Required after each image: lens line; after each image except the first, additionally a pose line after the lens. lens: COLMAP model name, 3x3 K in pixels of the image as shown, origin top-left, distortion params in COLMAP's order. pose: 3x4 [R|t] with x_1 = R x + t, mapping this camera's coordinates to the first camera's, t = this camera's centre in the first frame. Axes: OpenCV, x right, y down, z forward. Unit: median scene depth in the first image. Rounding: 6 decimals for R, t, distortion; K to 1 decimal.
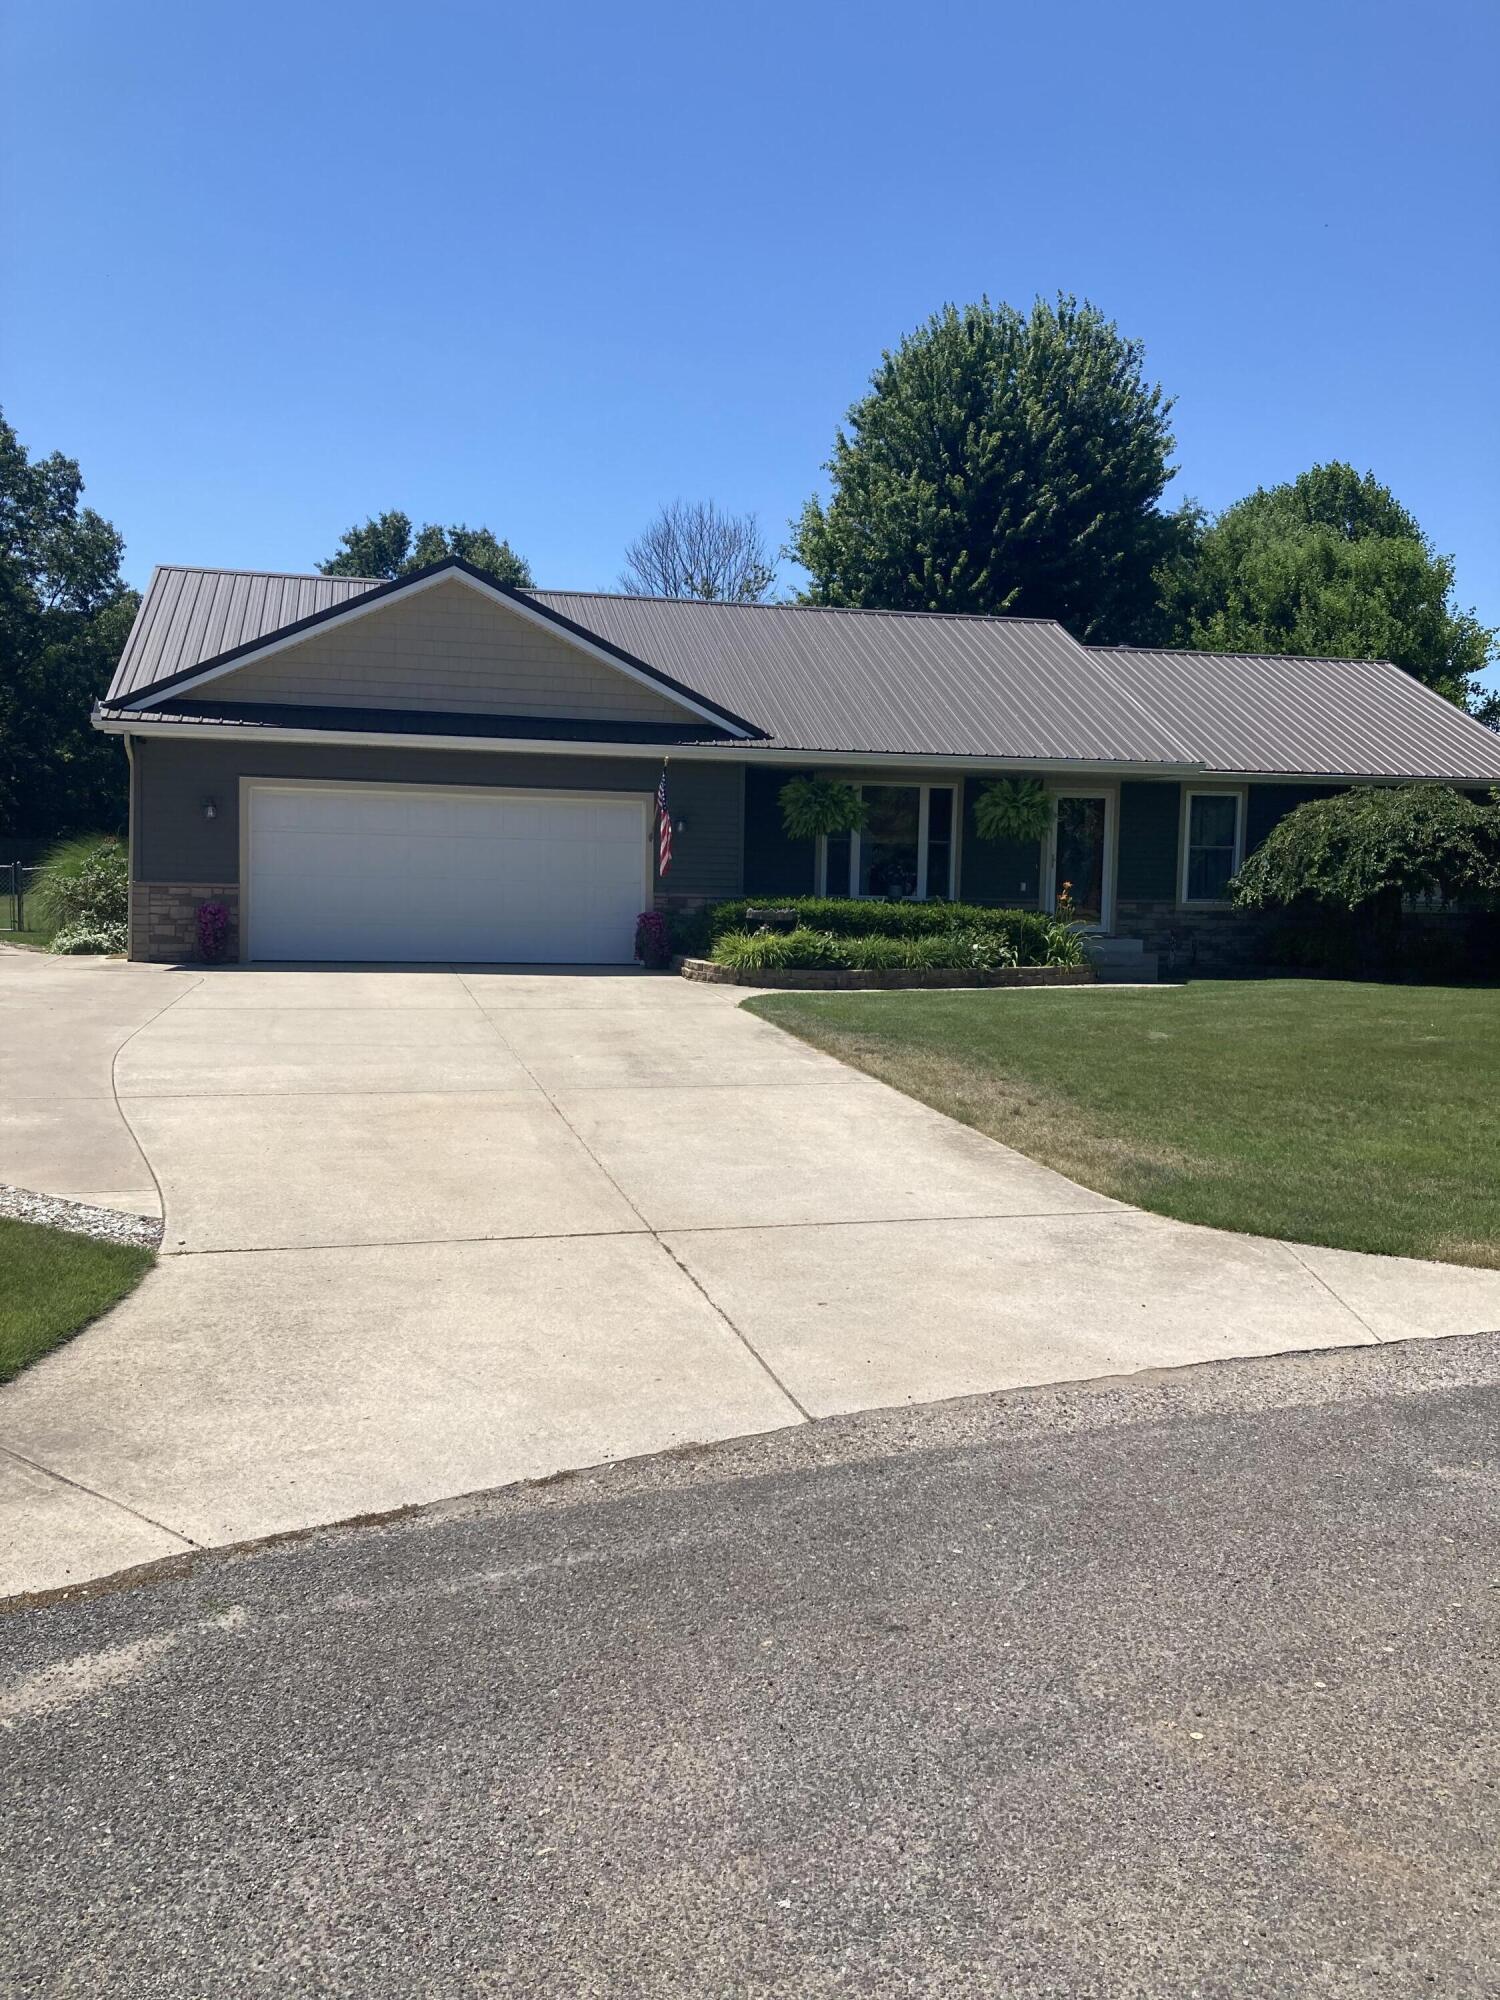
lens RADIAL K [[1664.7, 0, 750.0], [0, 1664.7, 1000.0], [0, 0, 1]] dist [0.010887, -0.009043]
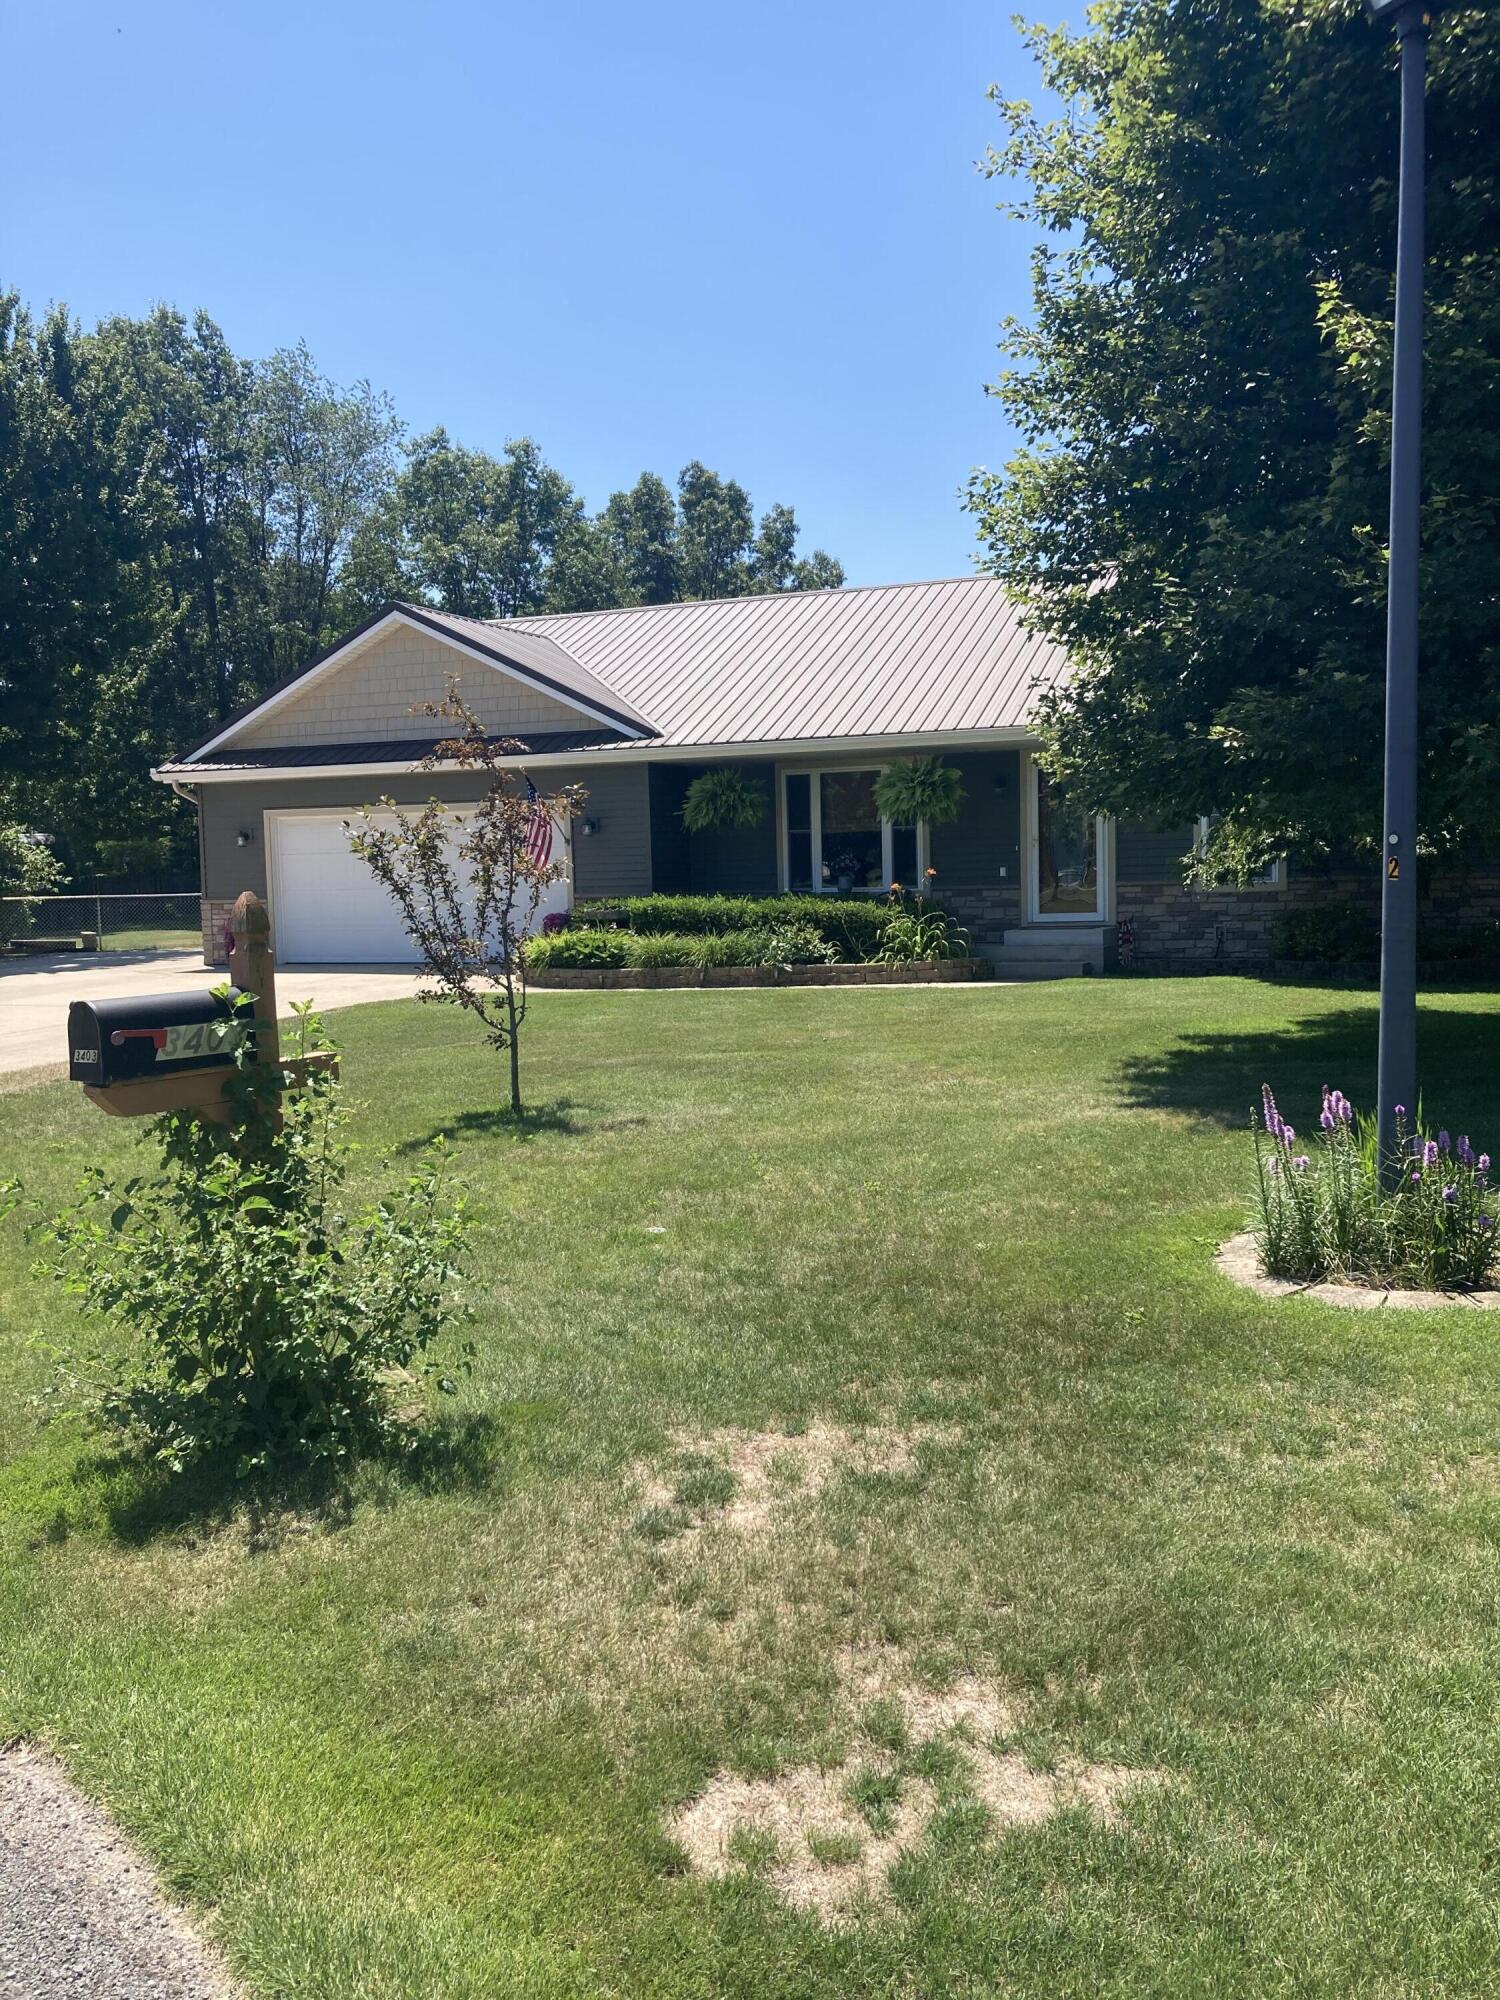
lens RADIAL K [[1664.7, 0, 750.0], [0, 1664.7, 1000.0], [0, 0, 1]] dist [0.010887, -0.009043]
pose [[0.815775, 0.002501, -0.578365, 0.635126], [-0.000982, 0.999995, 0.002939, -0.002458], [0.578369, -0.001830, 0.815773, 0.219261]]
